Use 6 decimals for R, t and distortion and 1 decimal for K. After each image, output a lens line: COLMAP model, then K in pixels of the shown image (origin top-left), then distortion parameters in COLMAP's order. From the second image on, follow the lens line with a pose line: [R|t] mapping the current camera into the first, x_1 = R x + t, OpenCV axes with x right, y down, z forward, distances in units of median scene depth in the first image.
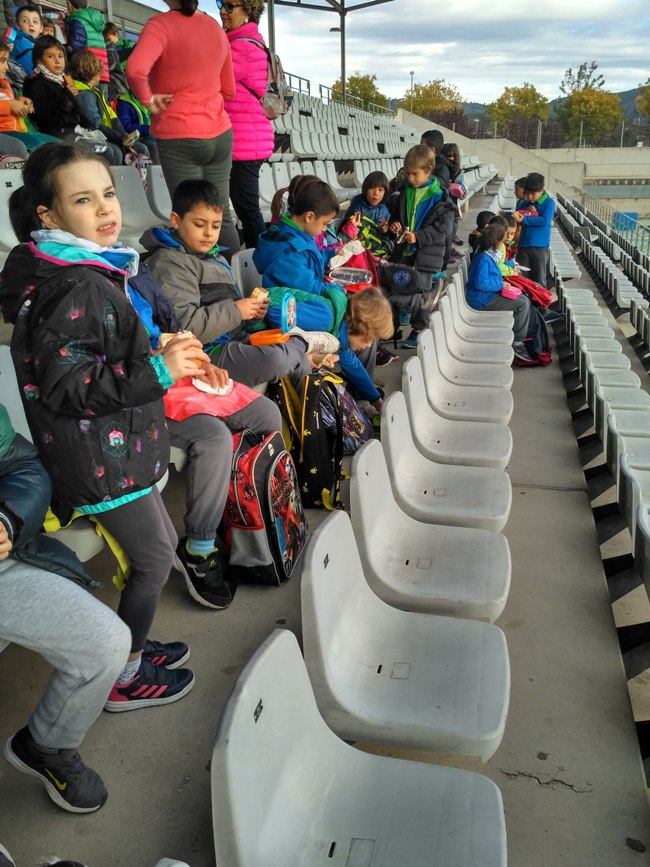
lens RADIAL K [[737.2, 0, 322.7], [0, 737.2, 436.3], [0, 0, 1]] dist [-0.019315, -0.067138]
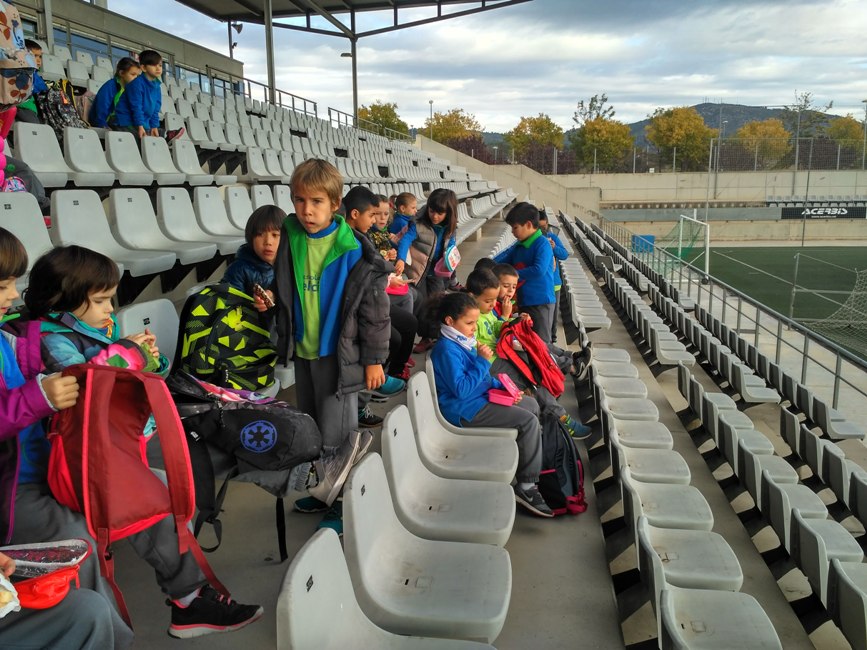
lens RADIAL K [[737.2, 0, 430.8], [0, 737.2, 323.8], [0, 0, 1]] dist [-0.019315, -0.067138]
pose [[0.994555, -0.005652, 0.104063, 0.030464], [0.023335, 0.985253, -0.169507, -0.037410], [-0.101570, 0.171012, 0.980020, 0.096504]]
